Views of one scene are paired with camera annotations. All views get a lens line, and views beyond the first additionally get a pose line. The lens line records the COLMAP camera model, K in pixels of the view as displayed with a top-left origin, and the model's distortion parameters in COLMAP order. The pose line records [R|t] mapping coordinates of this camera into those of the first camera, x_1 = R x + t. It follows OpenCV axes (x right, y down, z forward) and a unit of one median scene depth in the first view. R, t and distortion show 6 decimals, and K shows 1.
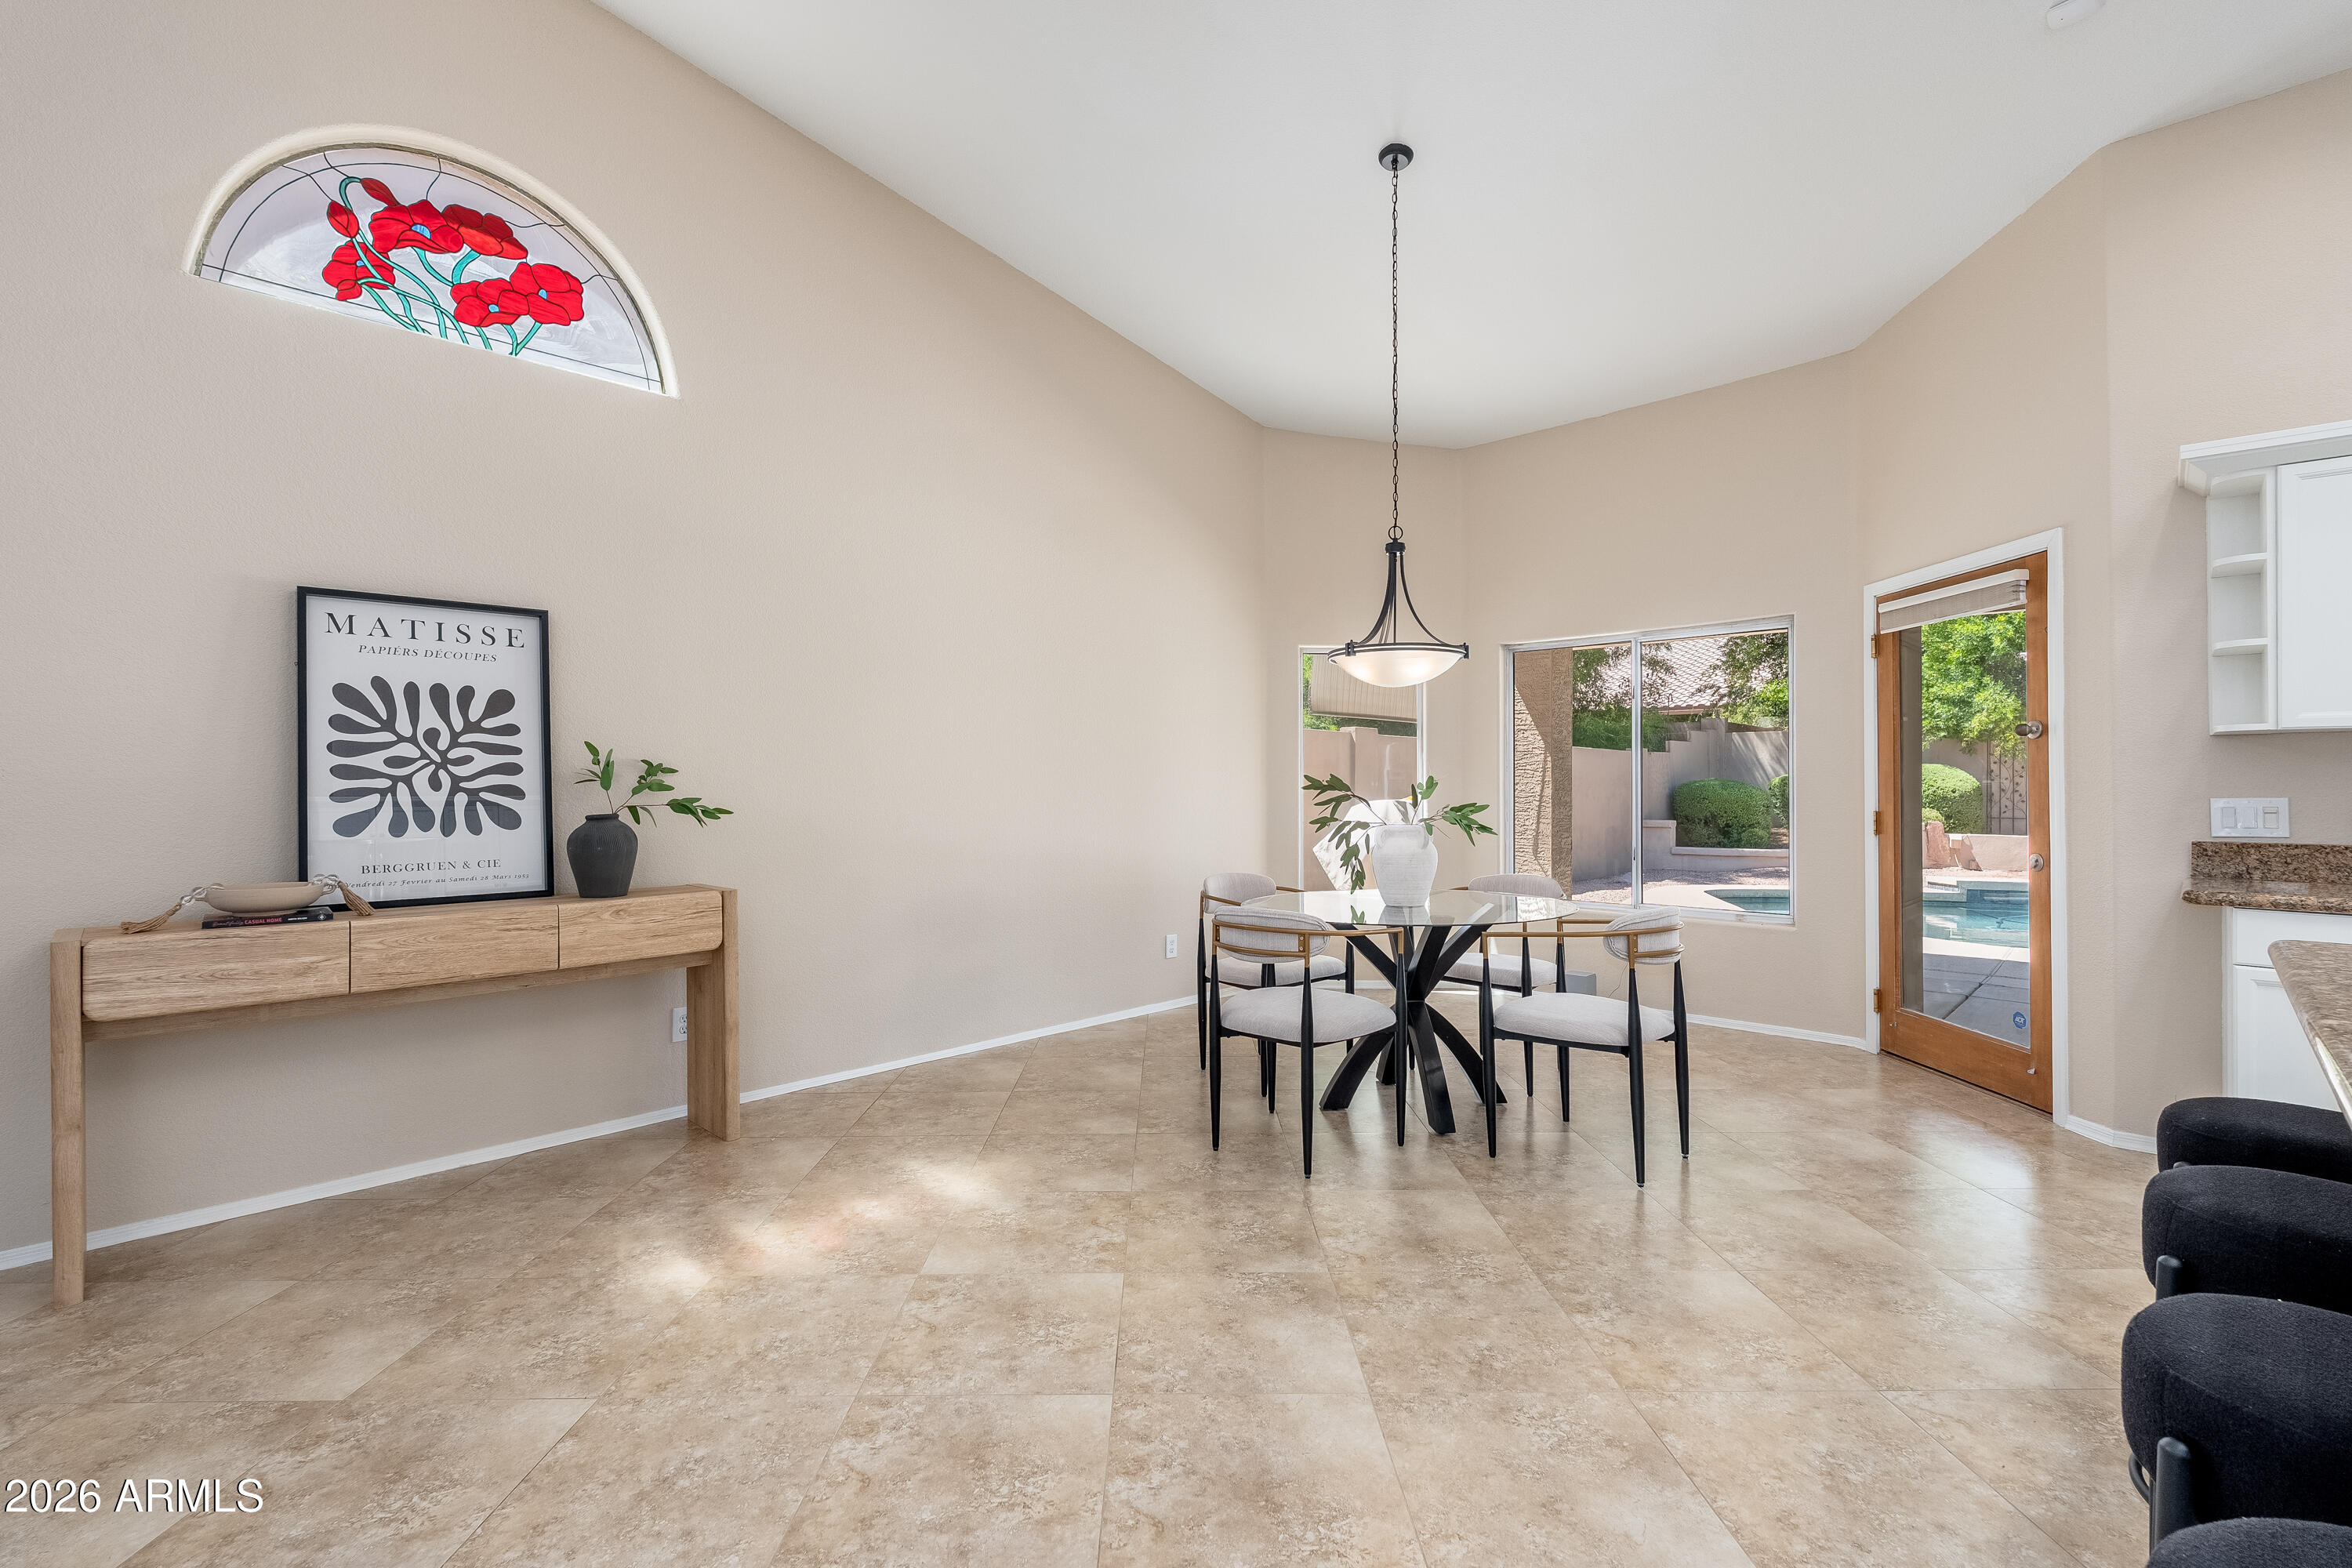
lens RADIAL K [[1036.7, 0, 1159.2], [0, 1036.7, 781.8], [0, 0, 1]] dist [-0.005474, 0.000549]
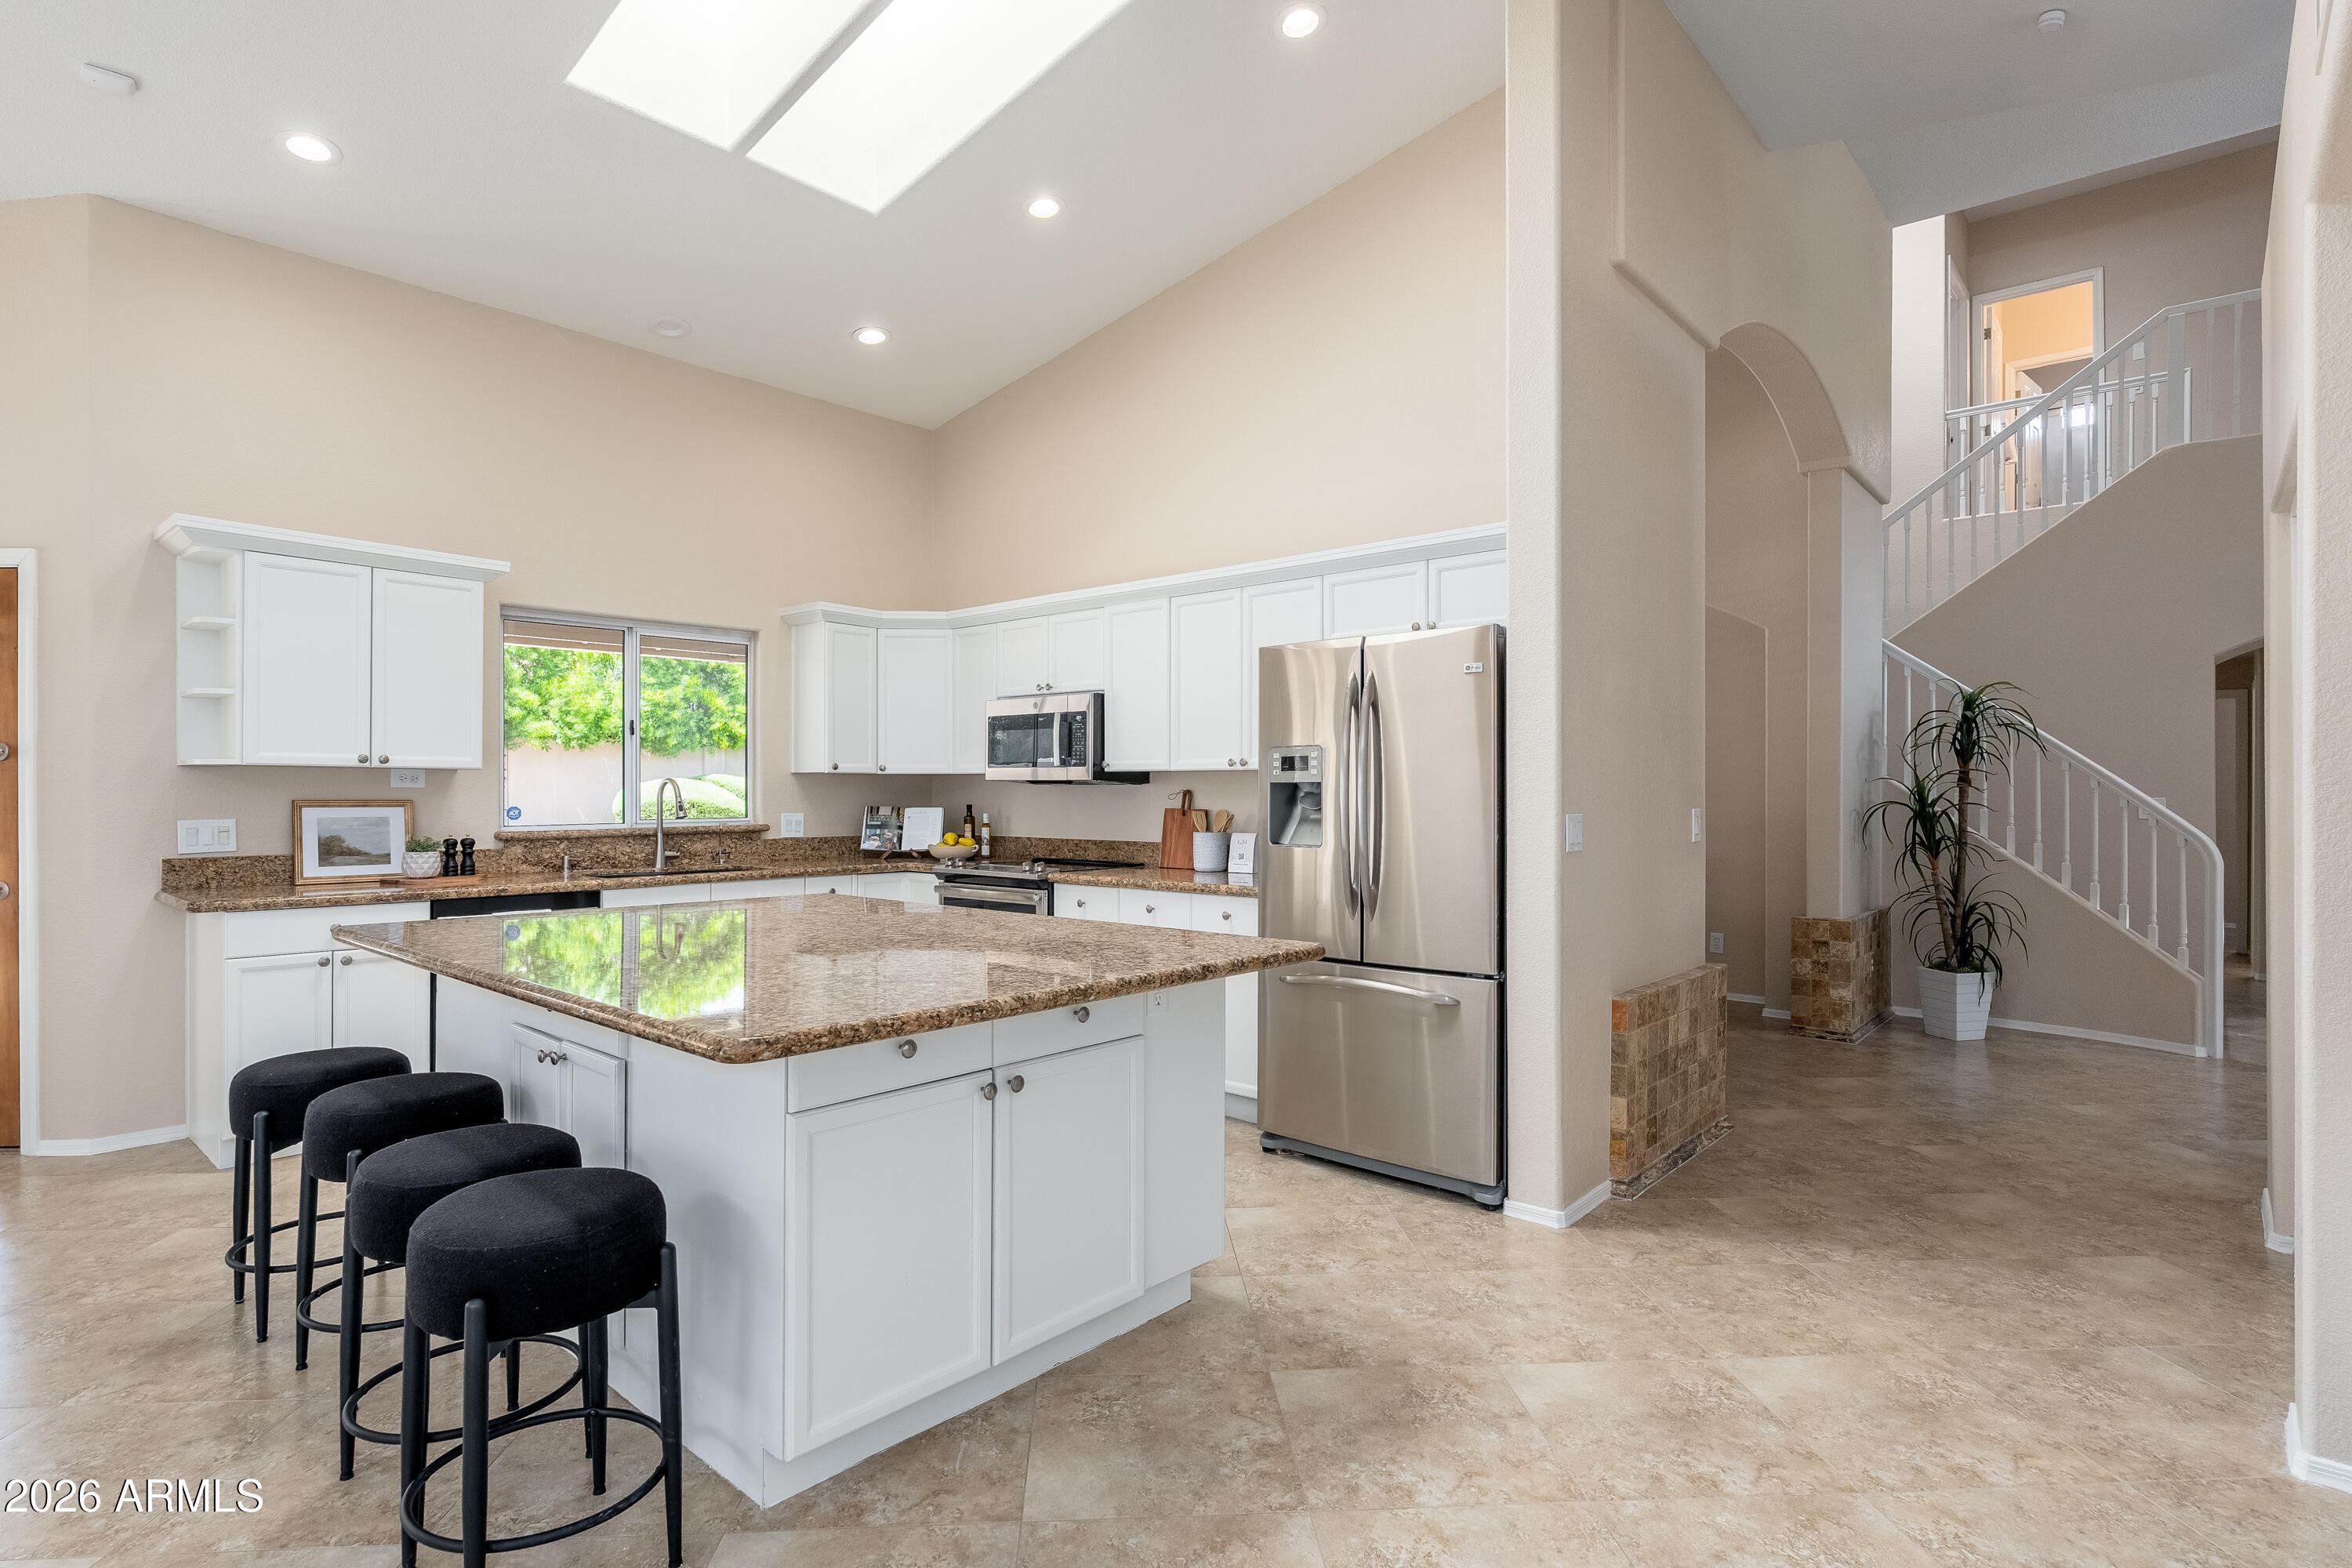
lens RADIAL K [[1162.4, 0, 1212.6], [0, 1162.4, 787.0], [0, 0, 1]] dist [-0.014232, 0.001154]
pose [[-0.078758, 0.001920, 0.996892, -0.331539], [-0.004332, 0.999988, -0.002268, -0.022607], [-0.996884, -0.004497, -0.078749, -0.041677]]
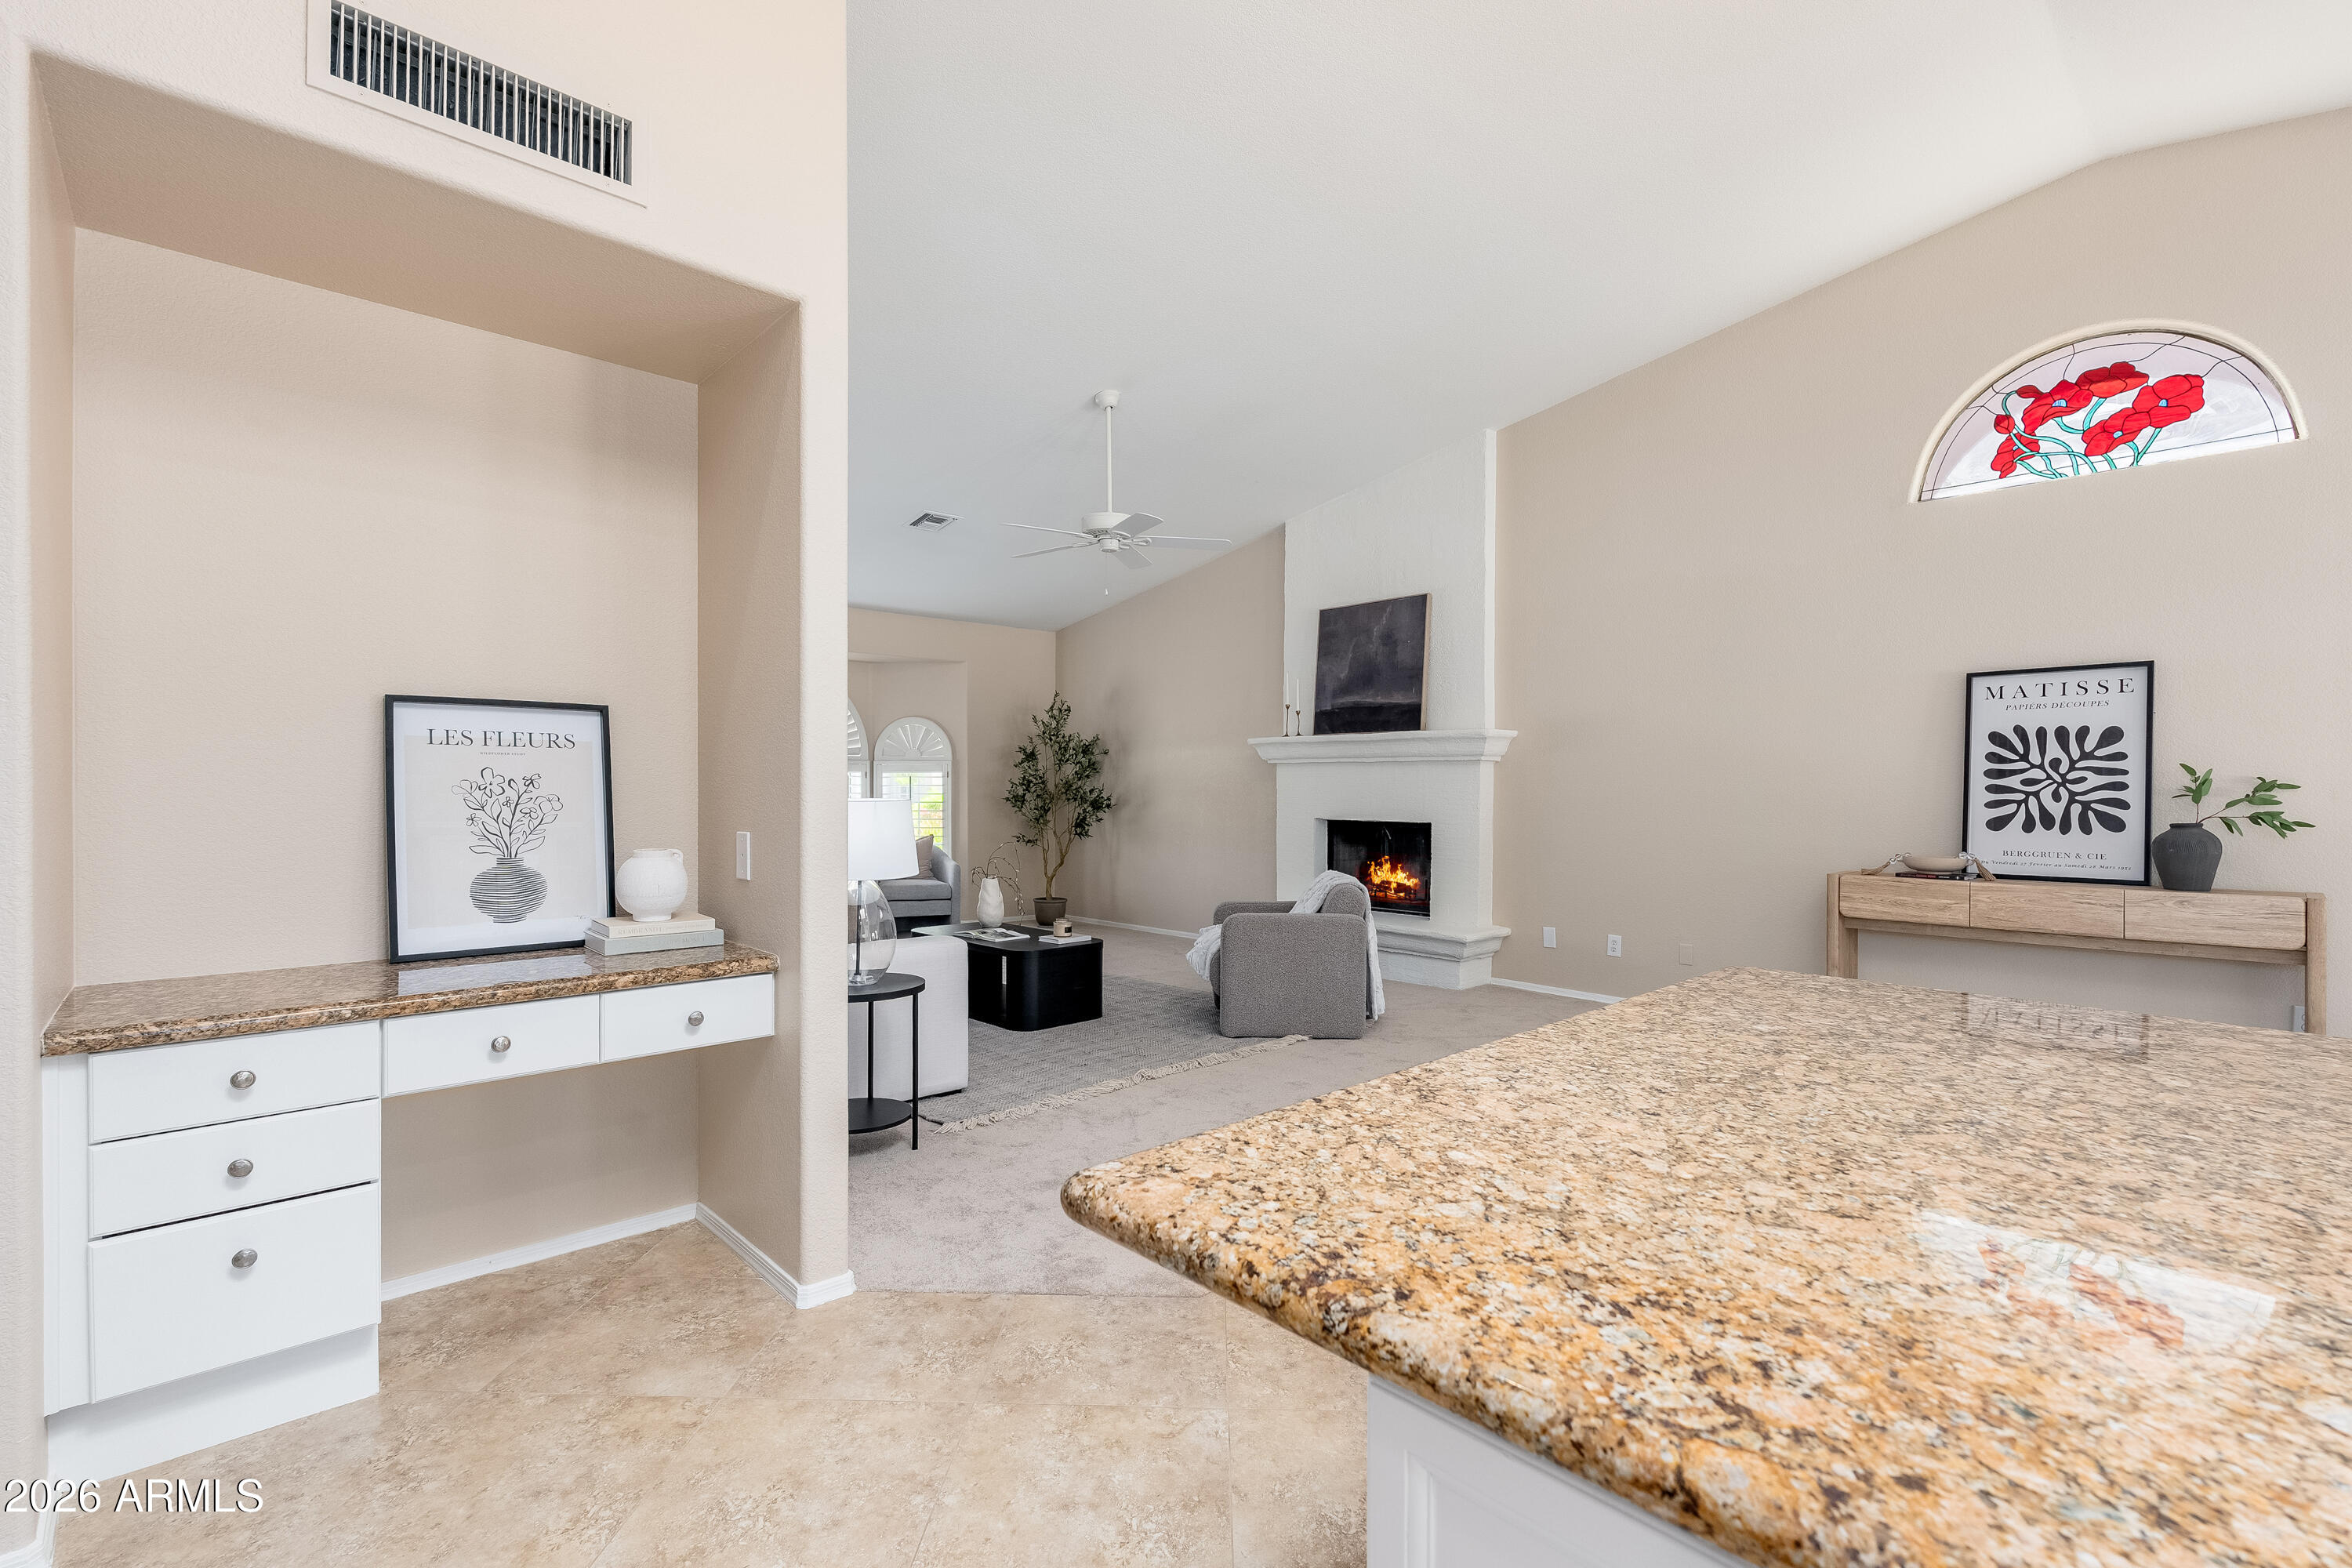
lens RADIAL K [[1036.7, 0, 1201.4], [0, 1036.7, 791.2], [0, 0, 1]] dist [-0.005474, 0.000549]
pose [[-0.016944, 0.005544, -0.999841, 0.716434], [0.004032, 0.999977, 0.005476, -0.018028], [0.999848, -0.003939, -0.016966, -0.147546]]
